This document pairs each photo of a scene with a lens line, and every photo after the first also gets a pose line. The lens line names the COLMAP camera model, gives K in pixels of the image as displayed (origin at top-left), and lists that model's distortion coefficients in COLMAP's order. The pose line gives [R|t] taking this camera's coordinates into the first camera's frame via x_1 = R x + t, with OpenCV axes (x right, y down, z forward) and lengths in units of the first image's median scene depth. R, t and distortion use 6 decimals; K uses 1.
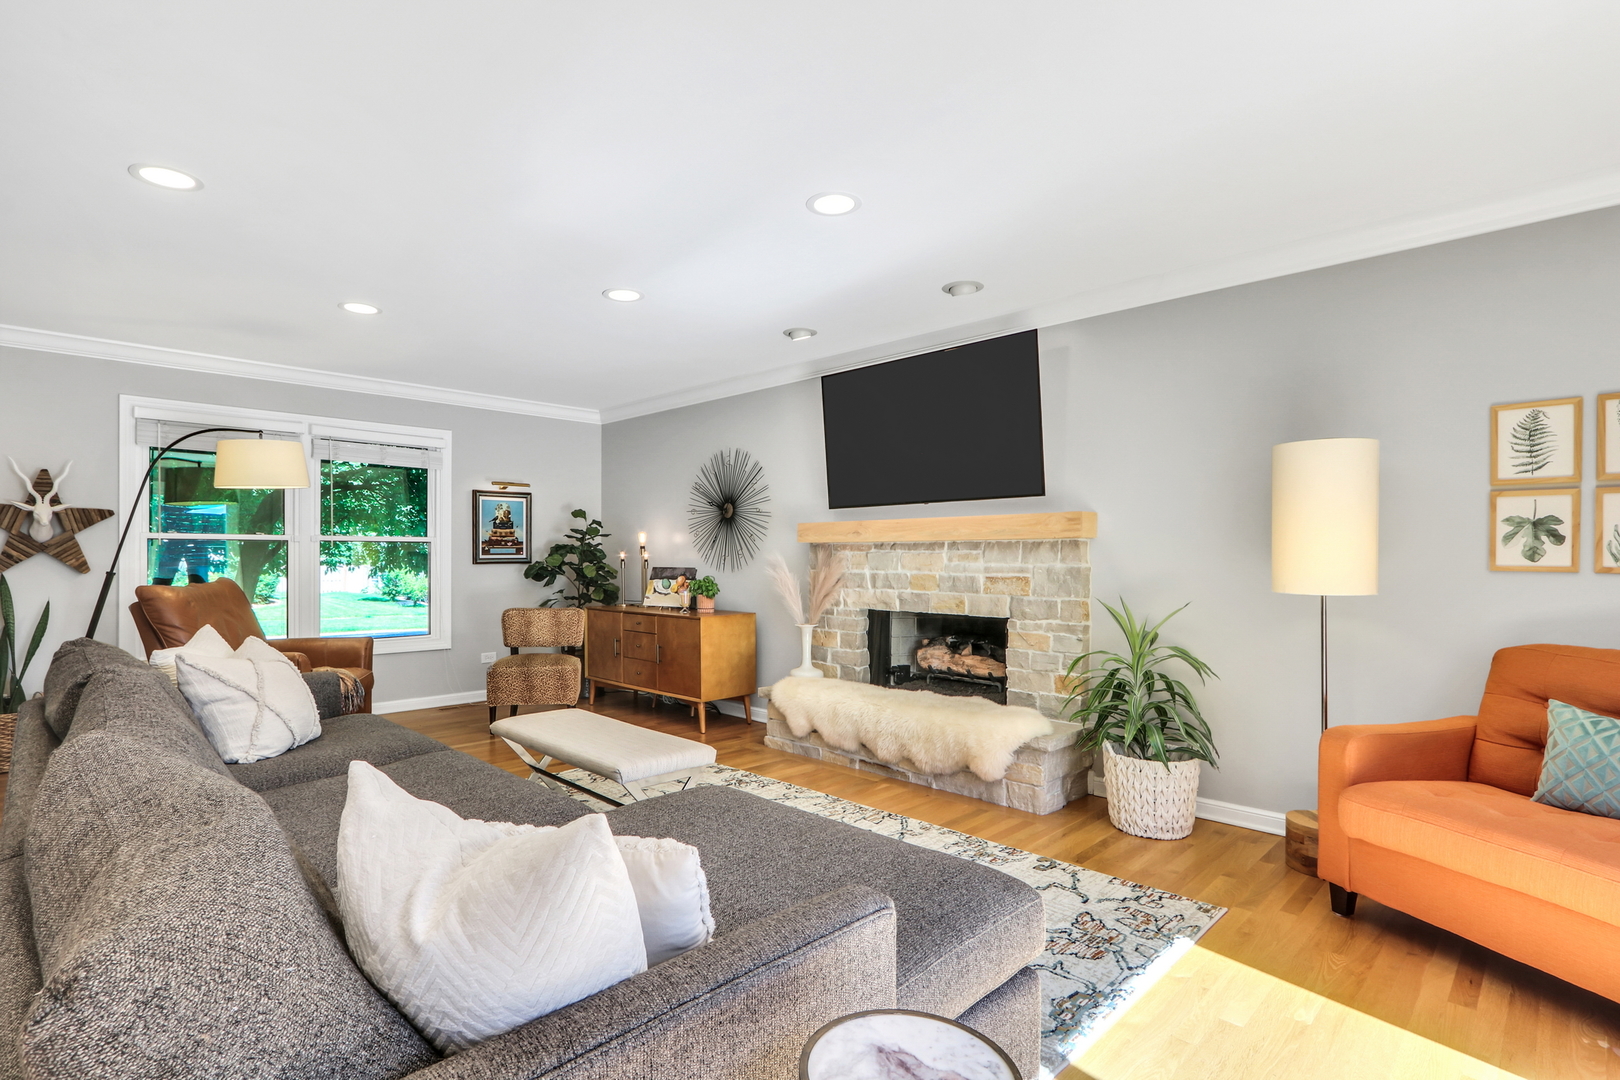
lens RADIAL K [[803.5, 0, 797.7], [0, 803.5, 554.2], [0, 0, 1]] dist [-0.004671, 0.001539]
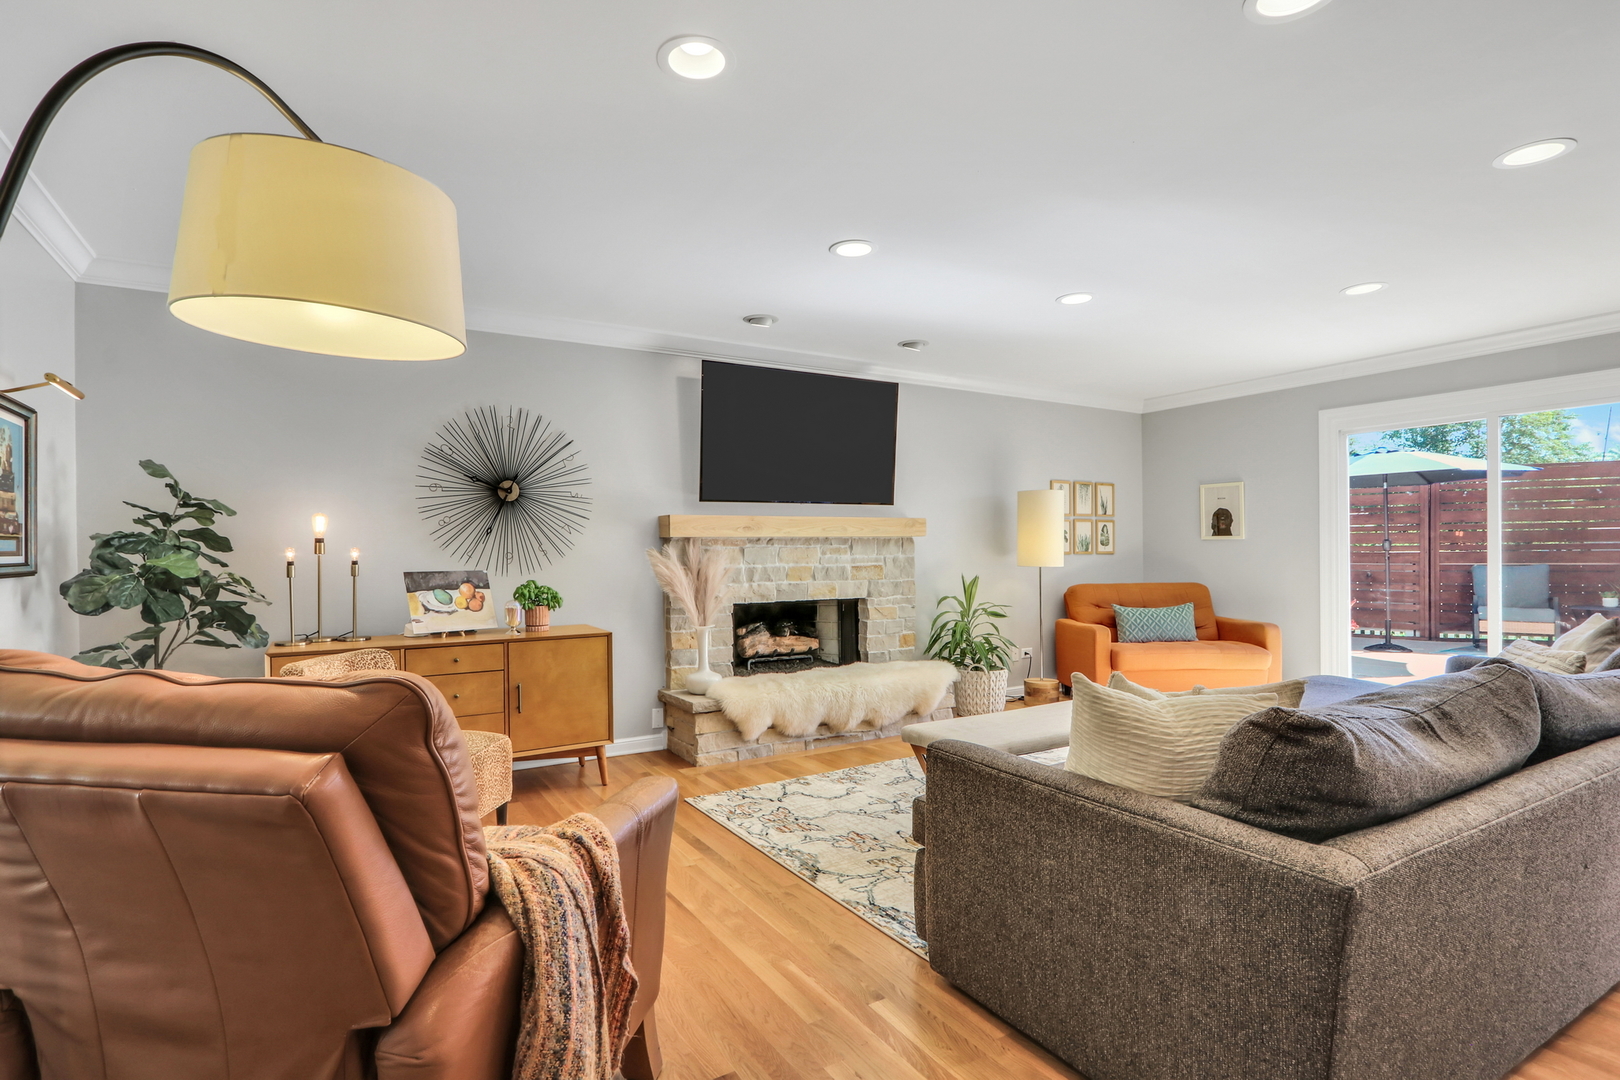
lens RADIAL K [[803.5, 0, 797.7], [0, 803.5, 554.2], [0, 0, 1]] dist [-0.004671, 0.001539]
pose [[0.250392, -0.009865, 0.968094, -0.910846], [0.006701, 0.999942, 0.008456, -0.001718], [-0.968121, 0.004370, 0.250443, 0.705929]]
